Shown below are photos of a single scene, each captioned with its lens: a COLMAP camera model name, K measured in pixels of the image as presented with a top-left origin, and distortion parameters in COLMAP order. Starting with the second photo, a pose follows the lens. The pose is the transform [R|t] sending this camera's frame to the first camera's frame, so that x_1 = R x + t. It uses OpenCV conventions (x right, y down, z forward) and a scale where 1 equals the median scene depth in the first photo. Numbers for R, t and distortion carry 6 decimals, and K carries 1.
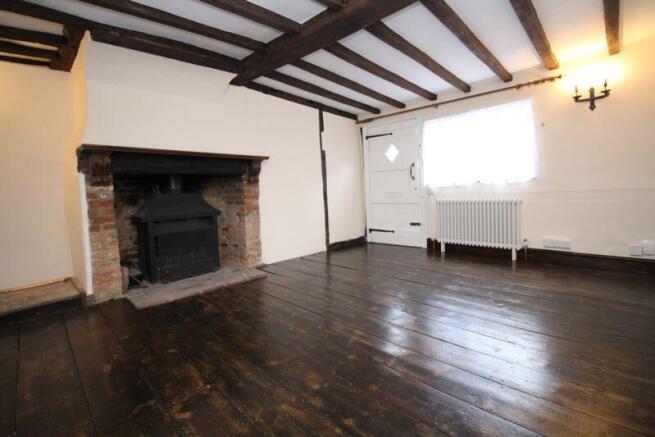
lens RADIAL K [[306.5, 0, 329.9], [0, 306.5, 201.1], [0, 0, 1]] dist [-0.000623, -0.000721]
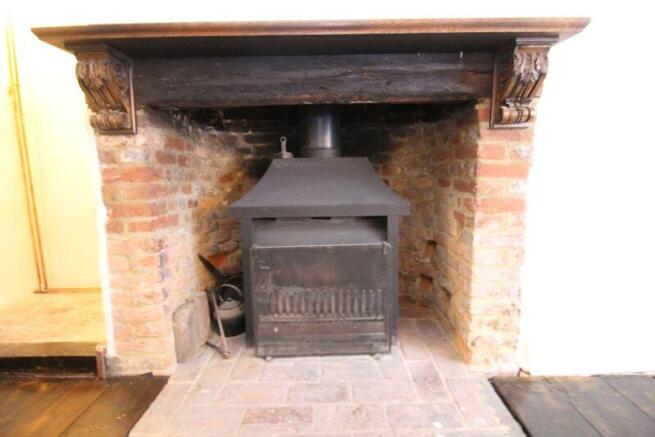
lens RADIAL K [[306.5, 0, 329.9], [0, 306.5, 201.1], [0, 0, 1]] dist [-0.000623, -0.000721]
pose [[0.681186, 0.109481, -0.723878, -0.164741], [-0.038106, 0.992717, 0.114282, -0.013998], [0.731118, -0.050263, 0.680397, 0.749090]]
